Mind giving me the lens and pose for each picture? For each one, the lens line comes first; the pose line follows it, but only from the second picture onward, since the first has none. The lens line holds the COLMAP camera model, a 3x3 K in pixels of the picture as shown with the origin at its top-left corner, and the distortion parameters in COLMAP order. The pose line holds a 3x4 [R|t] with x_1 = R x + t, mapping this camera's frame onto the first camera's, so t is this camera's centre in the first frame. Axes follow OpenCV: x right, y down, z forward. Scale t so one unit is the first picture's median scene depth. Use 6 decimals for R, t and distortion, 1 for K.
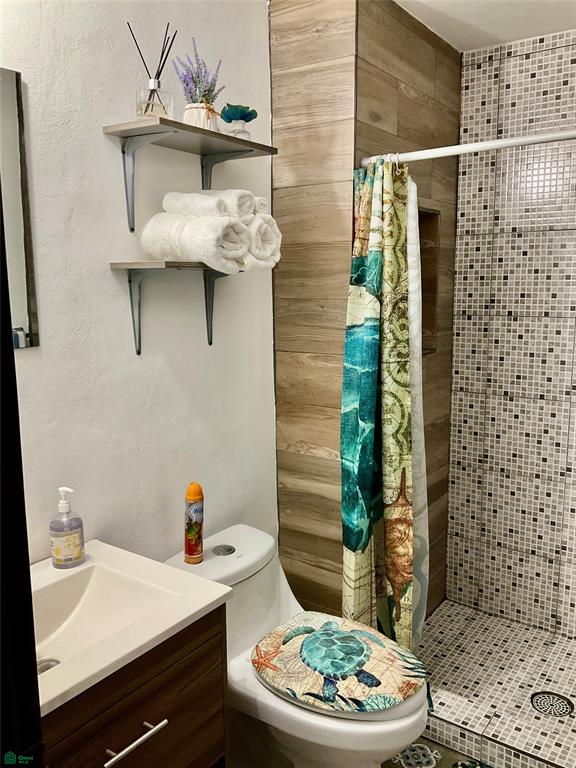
lens RADIAL K [[634.4, 0, 289.0], [0, 634.4, 386.6], [0, 0, 1]] dist [0.079355, -0.140969]
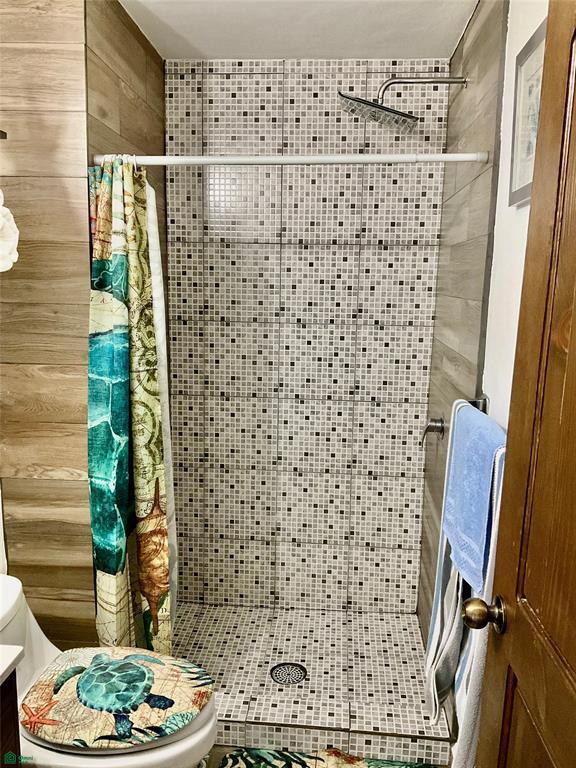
lens RADIAL K [[634.4, 0, 290.0], [0, 634.4, 386.6], [0, 0, 1]] dist [0.079355, -0.140969]
pose [[0.851947, -0.059940, 0.520187, -0.142893], [0.059111, 0.998086, 0.018197, -0.017920], [-0.520282, 0.015246, 0.853859, 0.052947]]
